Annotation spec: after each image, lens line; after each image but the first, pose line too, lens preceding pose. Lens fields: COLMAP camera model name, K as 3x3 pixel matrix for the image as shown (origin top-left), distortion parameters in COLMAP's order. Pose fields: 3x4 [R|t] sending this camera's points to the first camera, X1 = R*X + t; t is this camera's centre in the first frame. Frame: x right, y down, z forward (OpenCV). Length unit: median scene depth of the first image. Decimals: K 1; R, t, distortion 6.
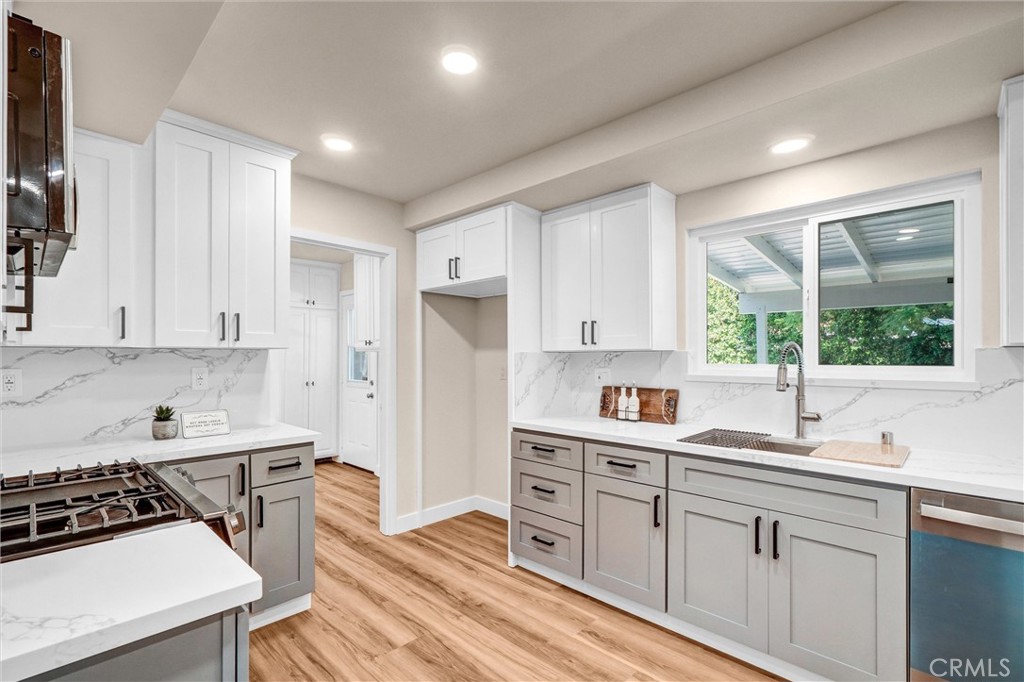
lens RADIAL K [[466.5, 0, 505.3], [0, 466.5, 358.9], [0, 0, 1]] dist [0.000406, 0.000932]
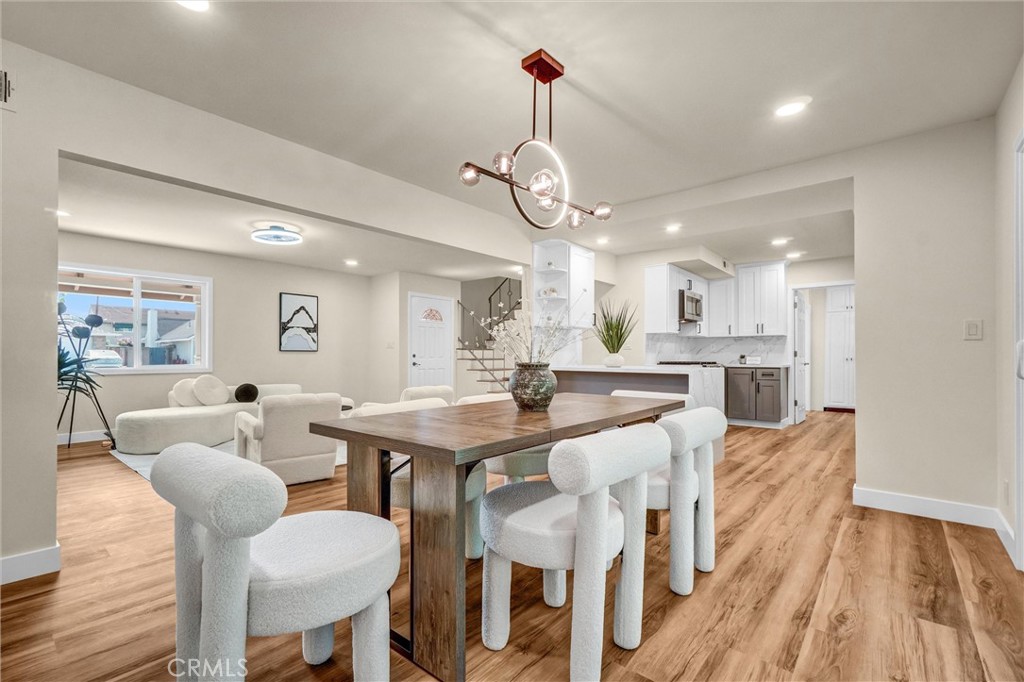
lens RADIAL K [[466.5, 0, 505.3], [0, 466.5, 358.9], [0, 0, 1]] dist [0.000406, 0.000932]
pose [[0.071200, 0.001556, -0.997461, 2.071467], [-0.006438, 0.999979, 0.001101, 0.121848], [0.997441, 0.006344, 0.071208, -0.764069]]
